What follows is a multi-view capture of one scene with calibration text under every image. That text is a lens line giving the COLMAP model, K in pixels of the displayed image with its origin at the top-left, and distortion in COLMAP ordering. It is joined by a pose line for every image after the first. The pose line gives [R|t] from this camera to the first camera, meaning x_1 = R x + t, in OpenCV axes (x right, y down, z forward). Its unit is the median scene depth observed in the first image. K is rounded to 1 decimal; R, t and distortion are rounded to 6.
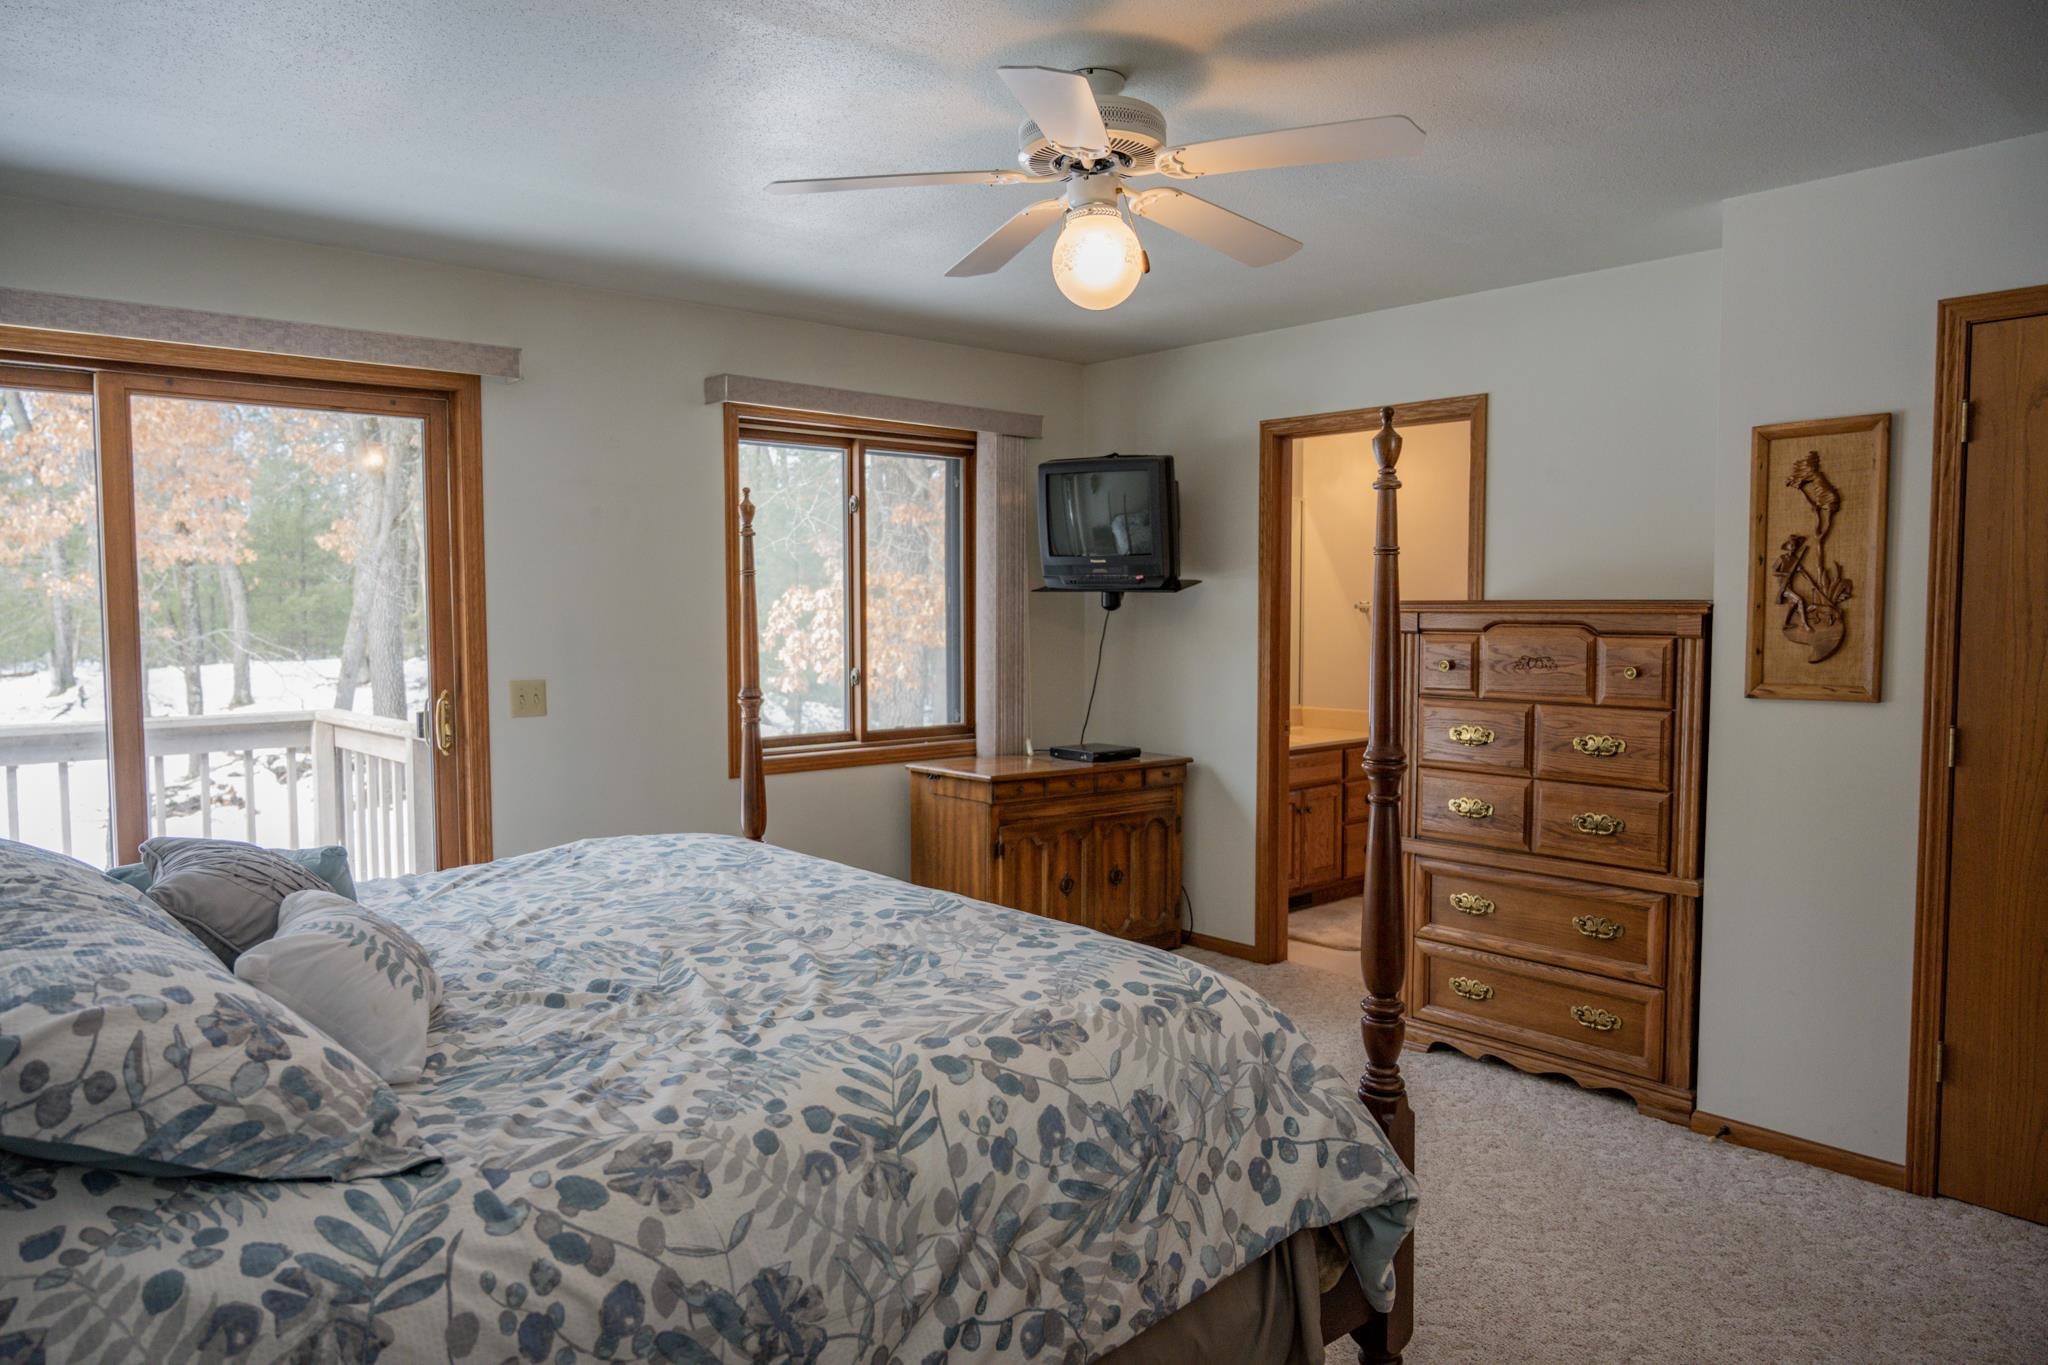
lens RADIAL K [[1364.9, 0, 1021.6], [0, 1364.9, 698.1], [0, 0, 1]] dist [-0.009948, 0.002812]
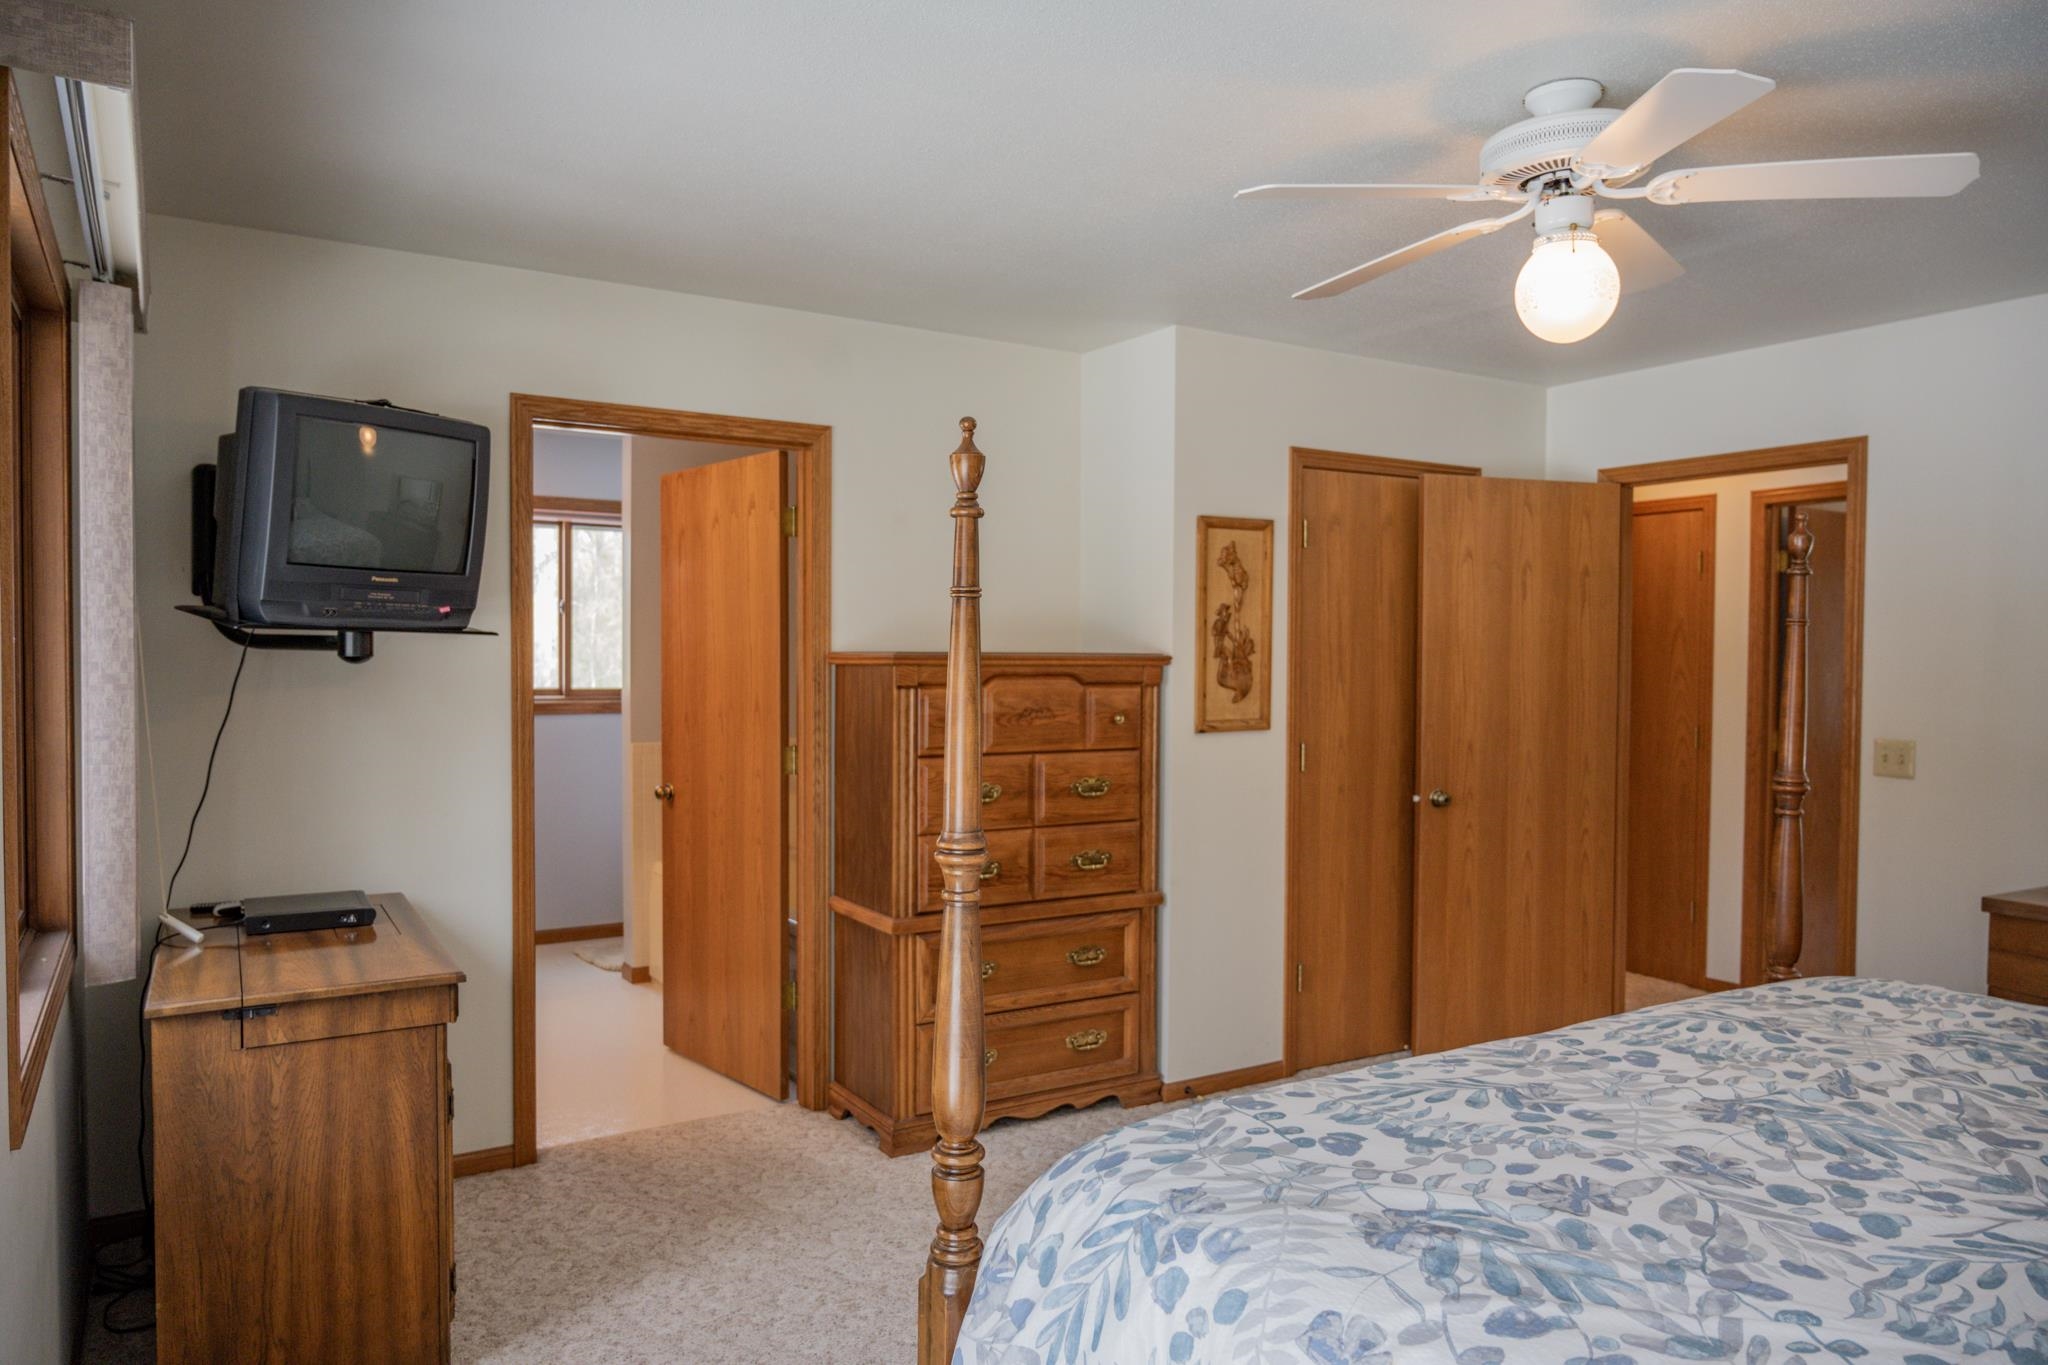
lens RADIAL K [[1364.9, 0, 1025.8], [0, 1364.9, 687.3], [0, 0, 1]] dist [-0.009948, 0.002812]
pose [[0.153983, -0.021664, 0.987836, -0.679181], [0.060014, 0.998119, 0.012535, -0.063189], [-0.986249, 0.057354, 0.154993, 0.910597]]
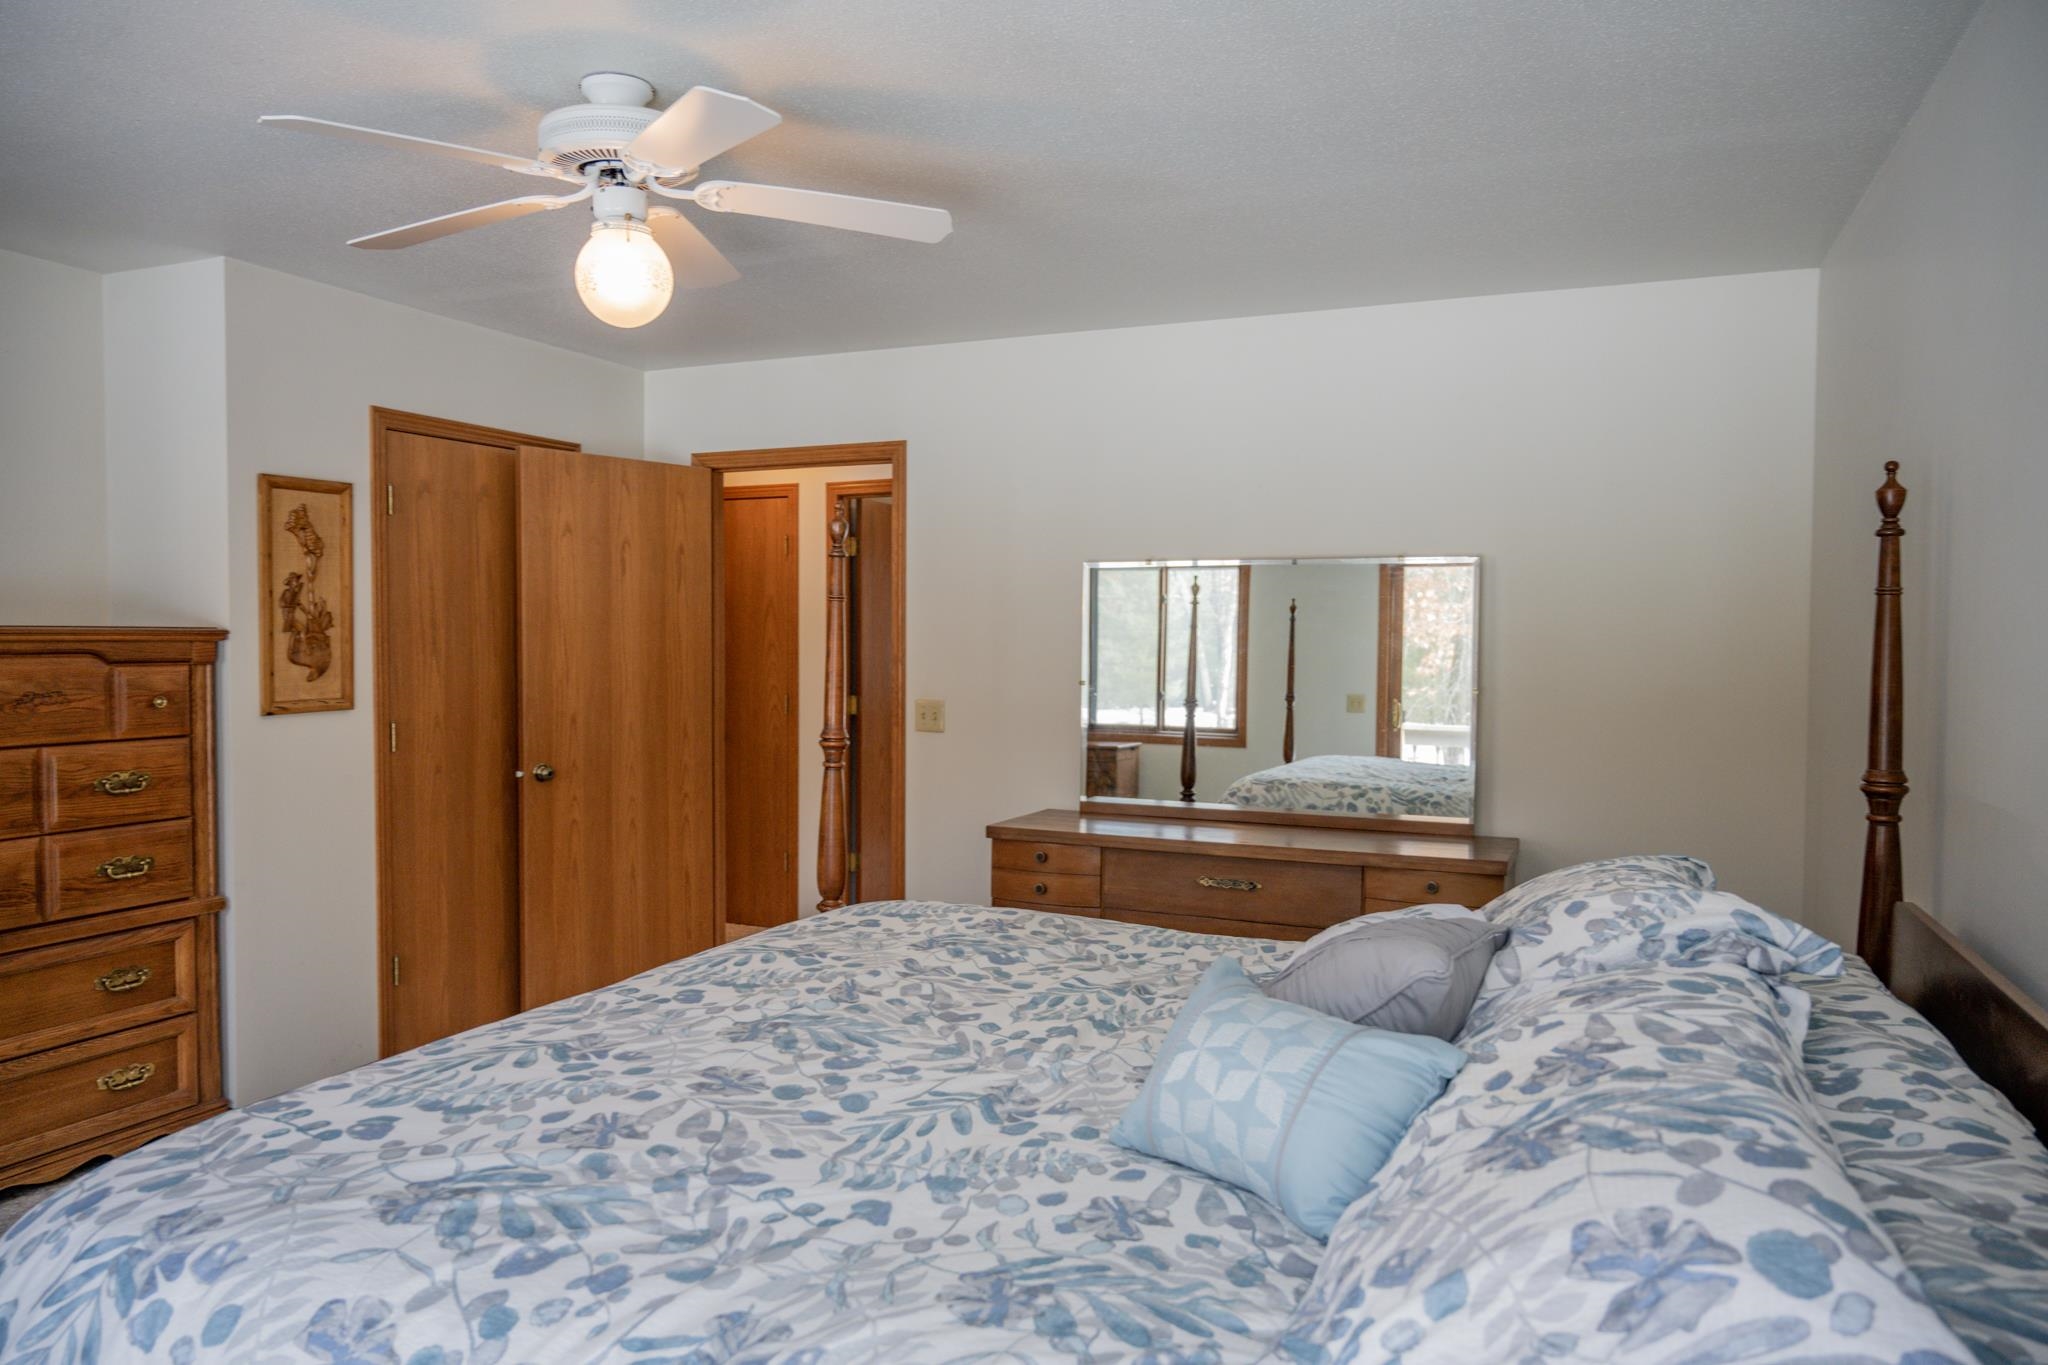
lens RADIAL K [[1364.9, 0, 1012.4], [0, 1364.9, 685.8], [0, 0, 1]] dist [-0.009948, 0.002812]
pose [[-0.432332, -0.033646, 0.901087, -0.697242], [0.057411, 0.996249, 0.064744, -0.058326], [-0.899885, 0.079723, -0.428779, 0.877757]]
